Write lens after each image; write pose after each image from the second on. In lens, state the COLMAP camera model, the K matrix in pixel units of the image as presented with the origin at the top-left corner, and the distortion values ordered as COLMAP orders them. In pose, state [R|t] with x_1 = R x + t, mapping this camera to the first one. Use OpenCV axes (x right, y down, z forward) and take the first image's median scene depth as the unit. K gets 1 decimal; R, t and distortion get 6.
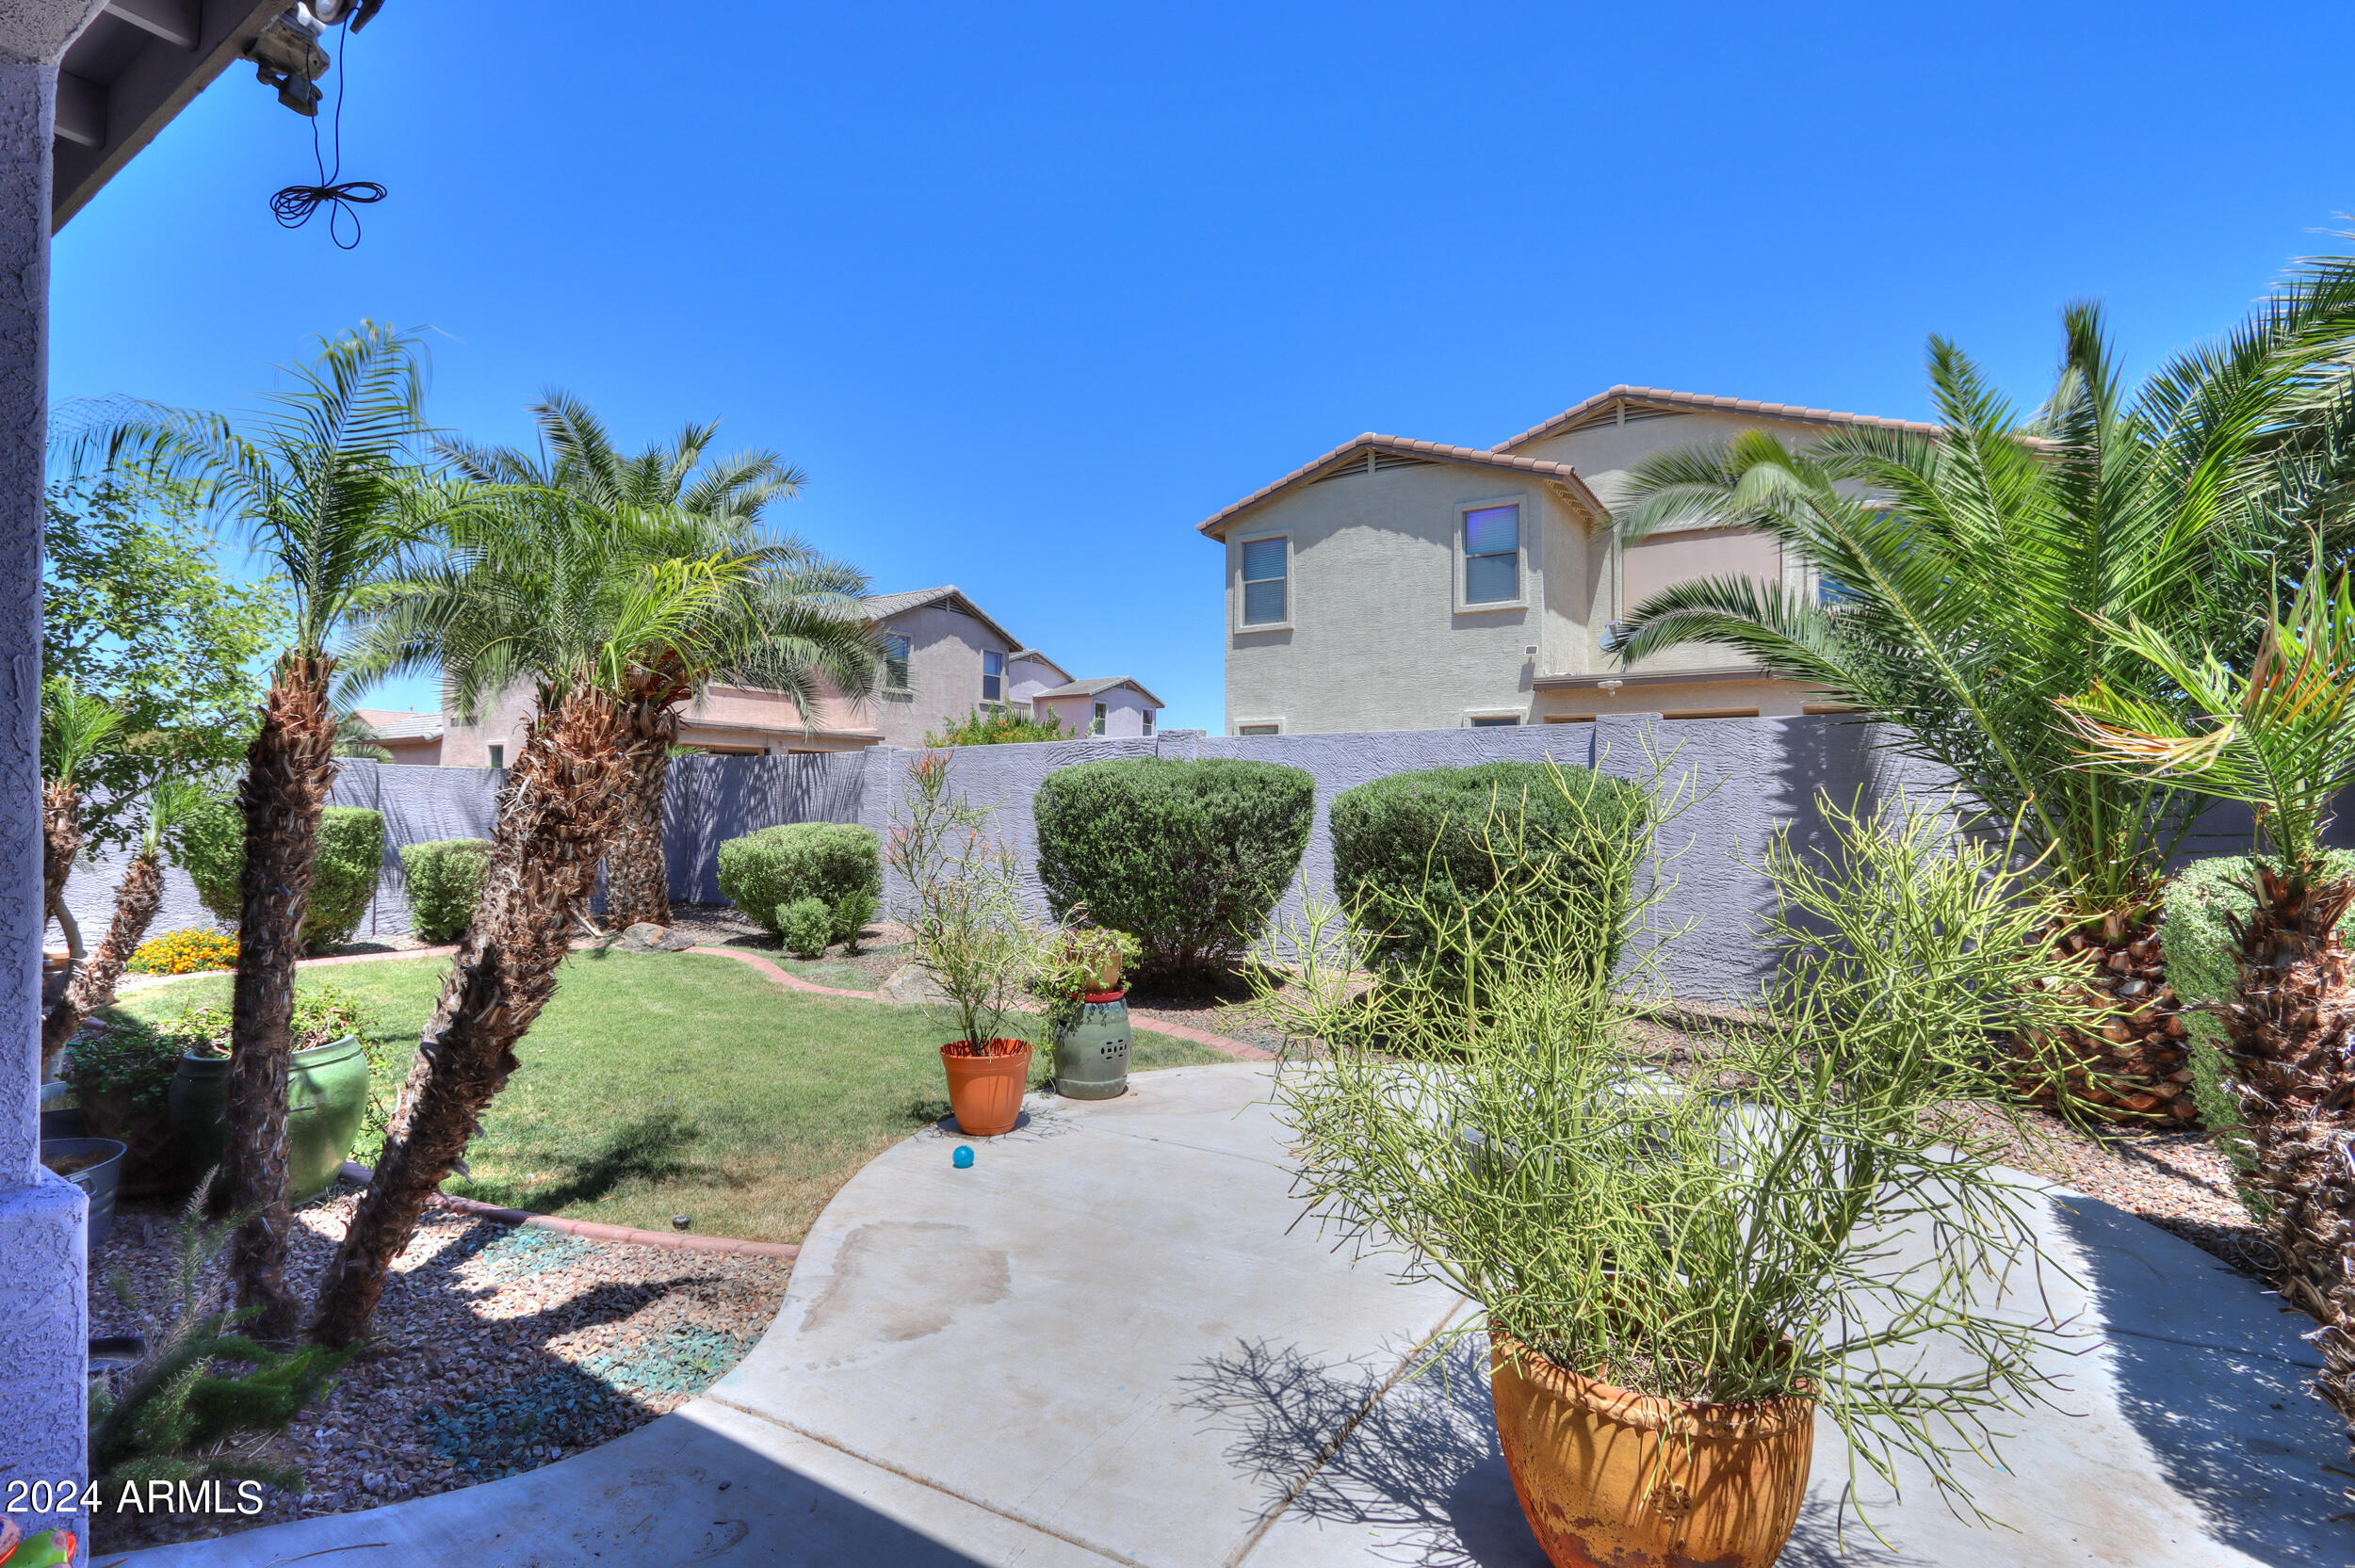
lens RADIAL K [[1106.7, 0, 1129.3], [0, 1106.7, 776.8], [0, 0, 1]] dist [-0.001301, 0.000288]
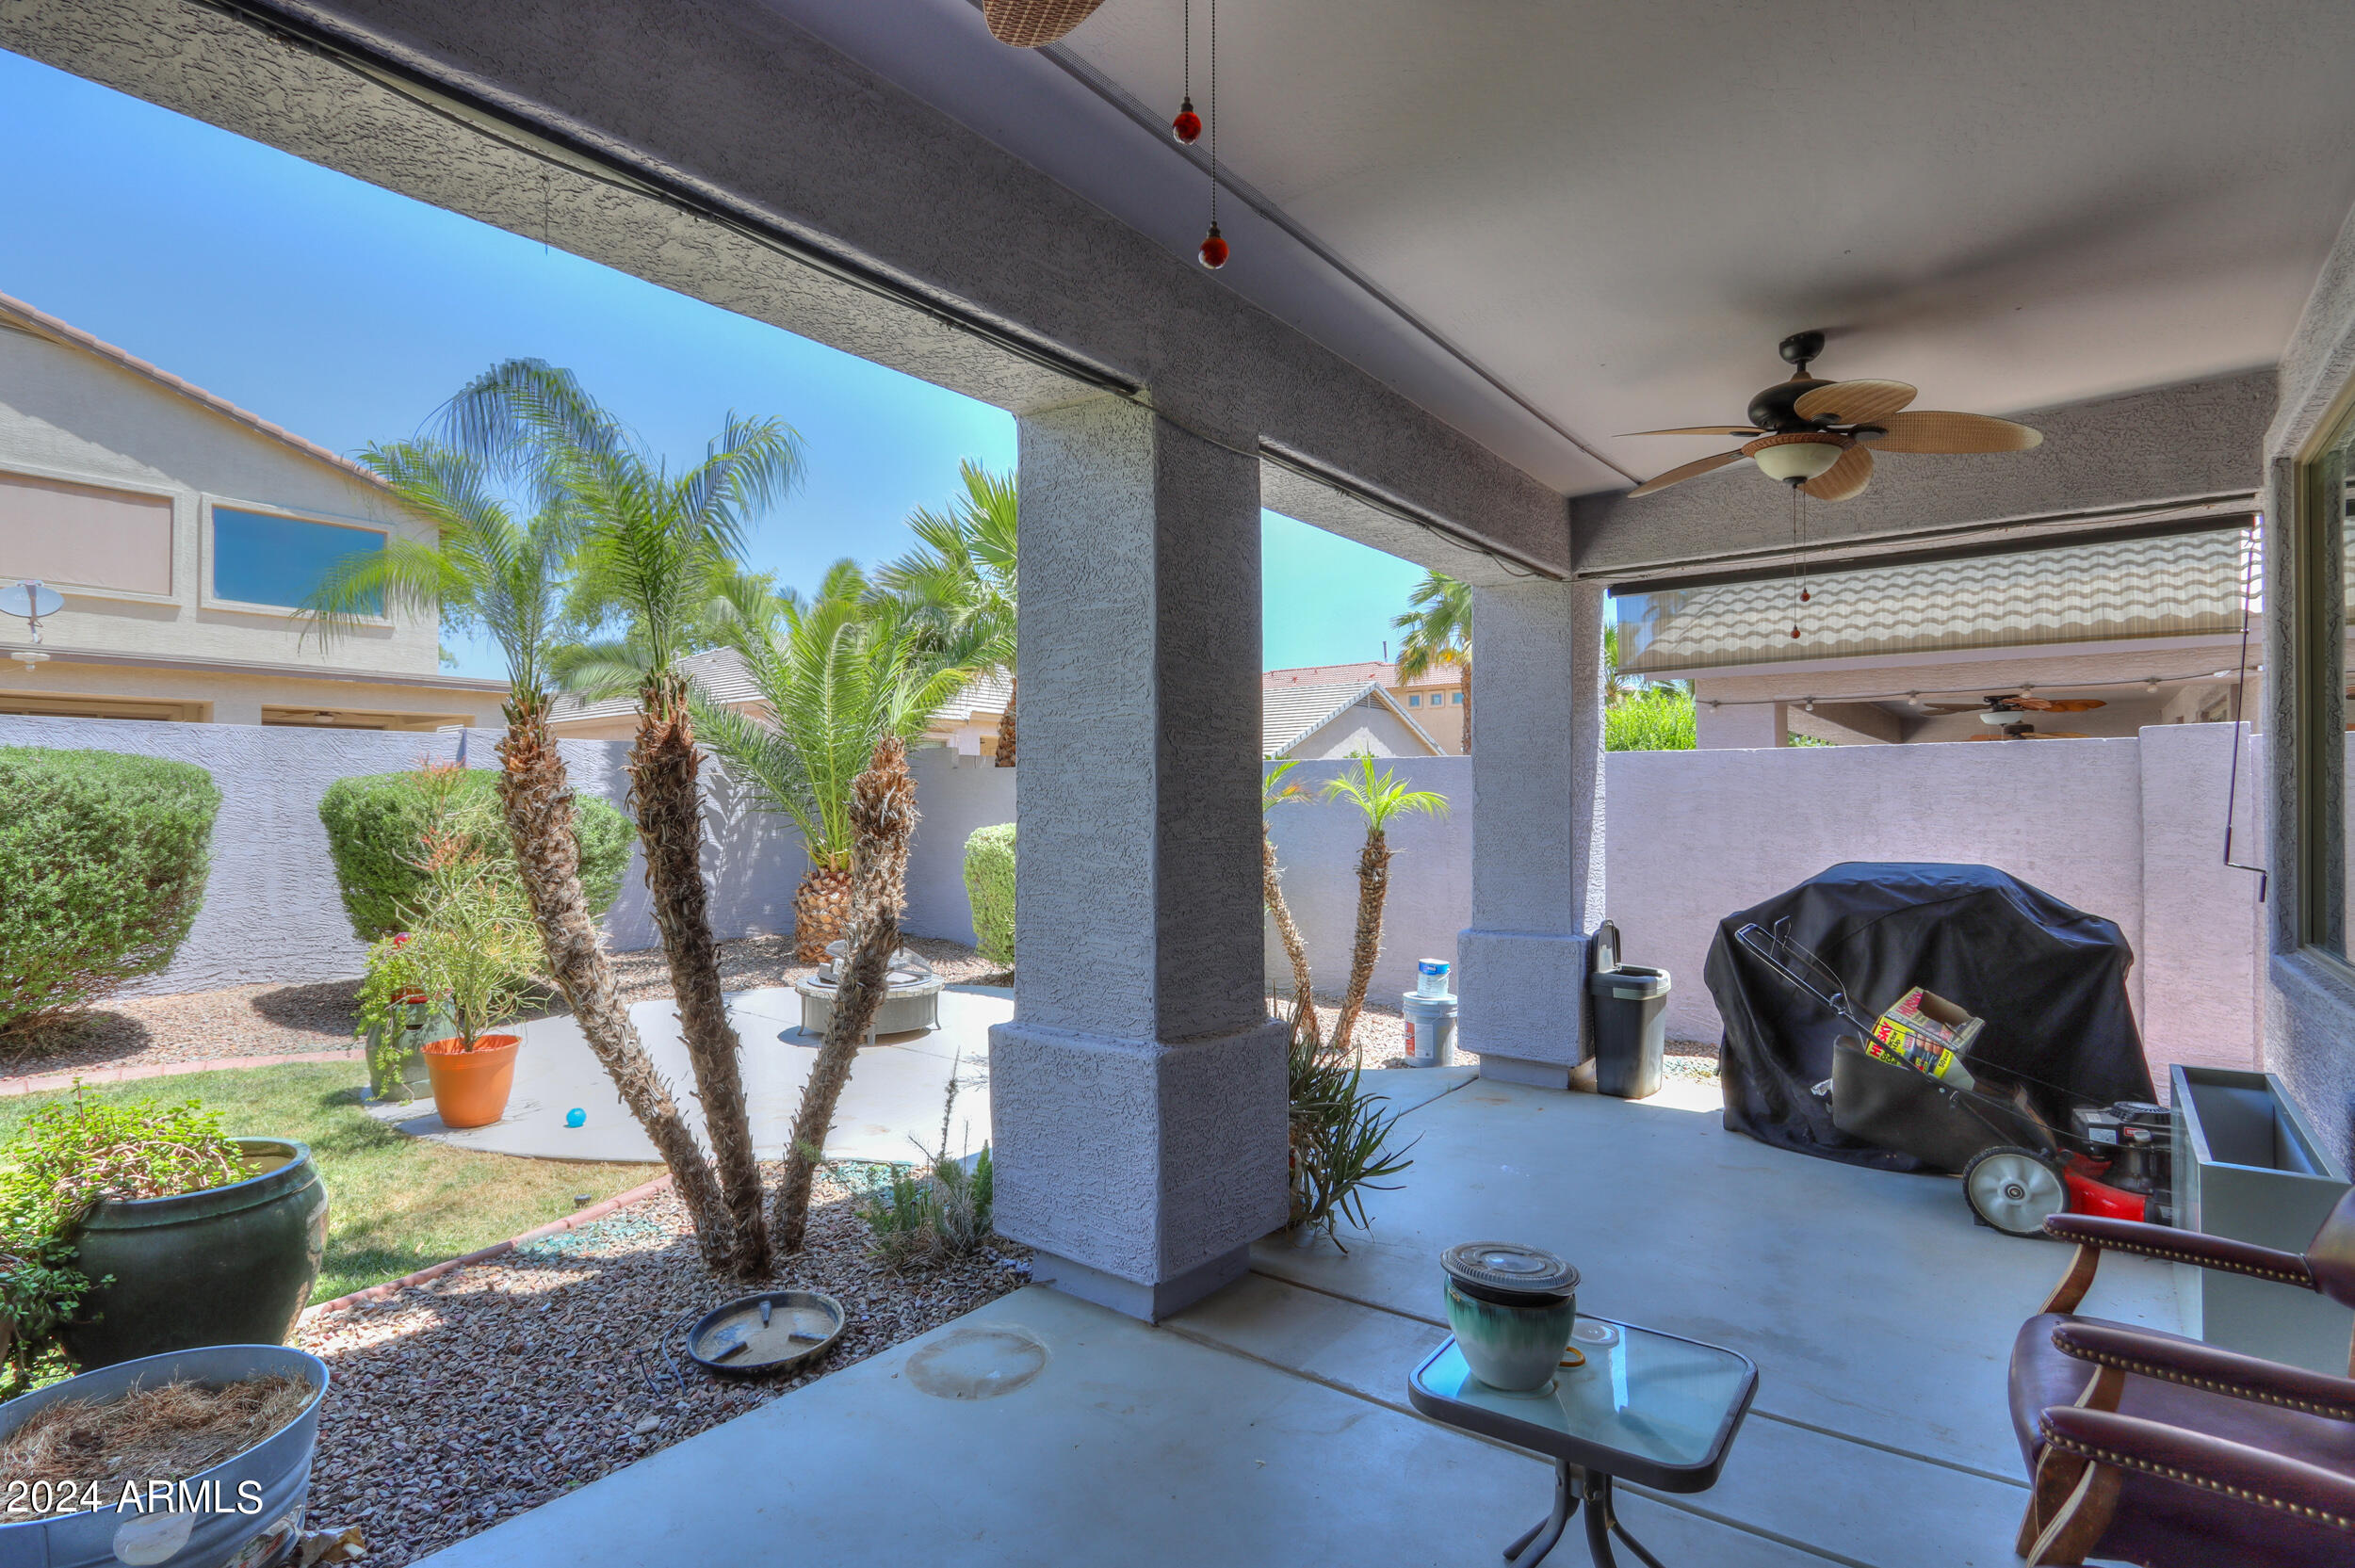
lens RADIAL K [[1114.8, 0, 1158.6], [0, 1114.8, 805.0], [0, 0, 1]] dist [0.000042, -0.001191]
pose [[0.094573, -0.005284, 0.995504, -0.702250], [-0.025967, 0.999633, 0.007772, -0.002506], [-0.995179, -0.026585, 0.094401, 0.163275]]
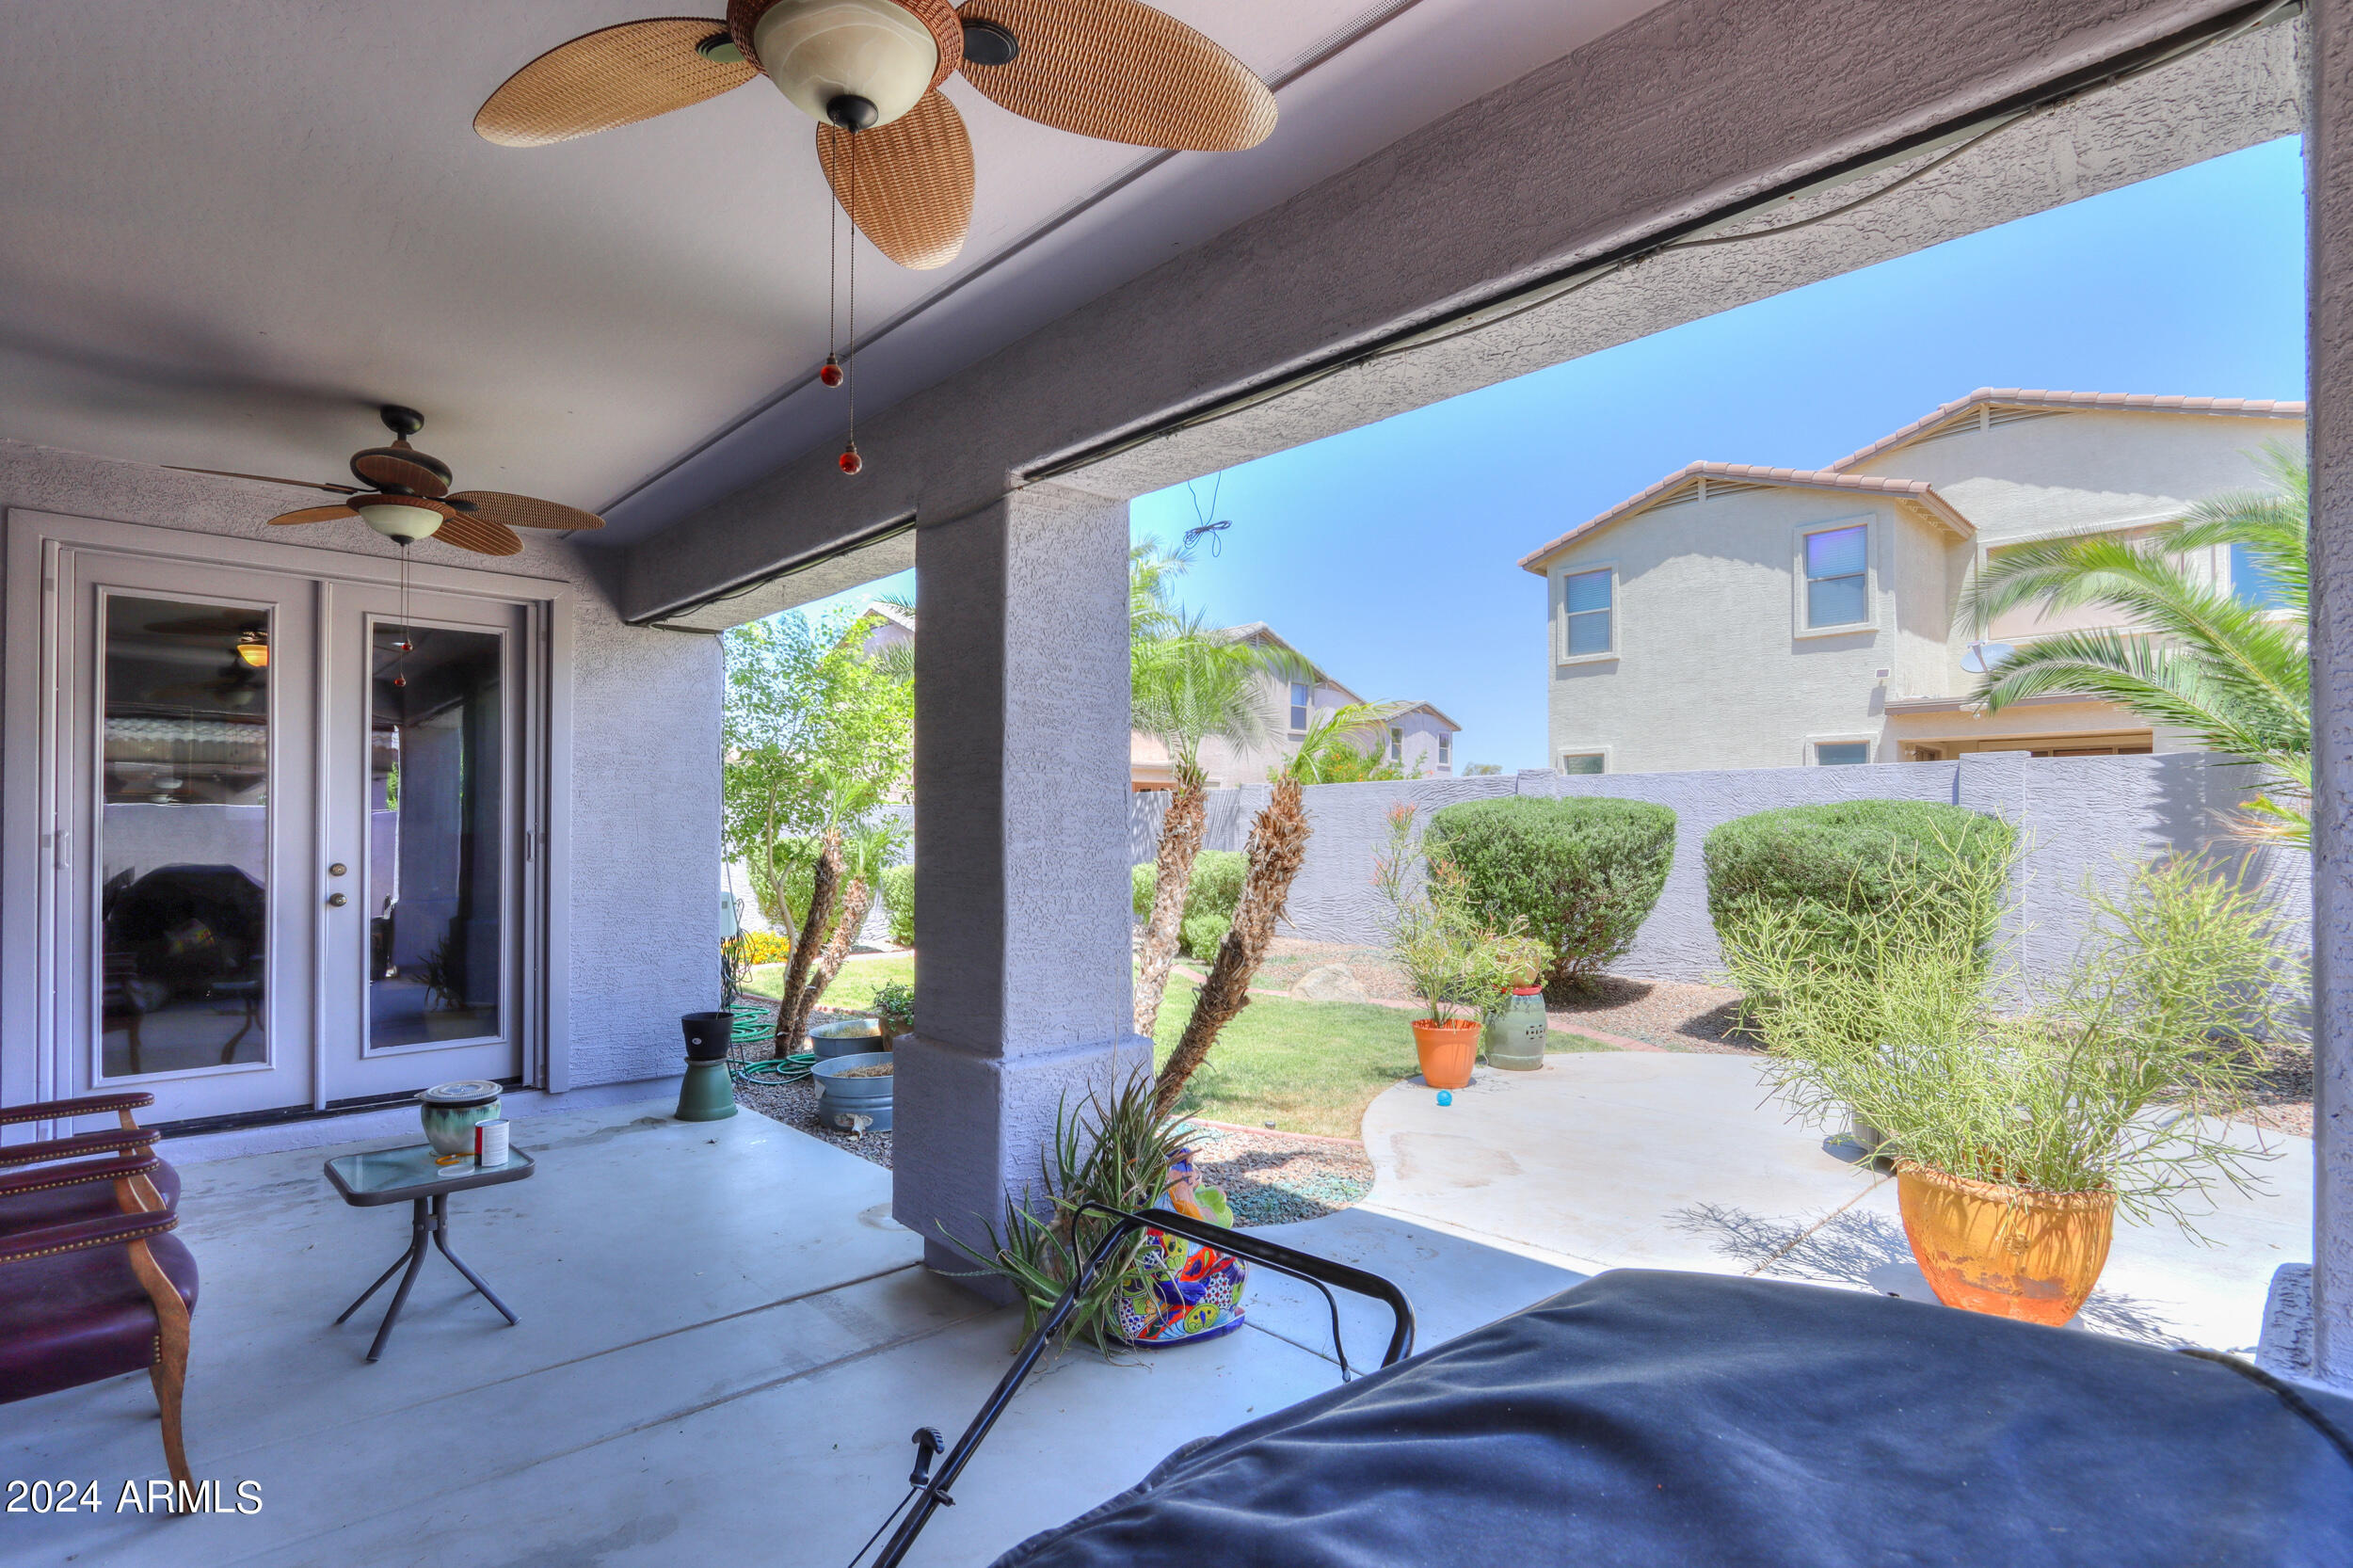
lens RADIAL K [[1114.0, 0, 1157.6], [0, 1114.0, 805.0], [0, 0, 1]] dist [0.000042, -0.001191]
pose [[0.975156, -0.008979, -0.221337, -0.106111], [0.009935, 0.999946, 0.003207, -0.017269], [0.221296, -0.005327, 0.975192, -0.244380]]
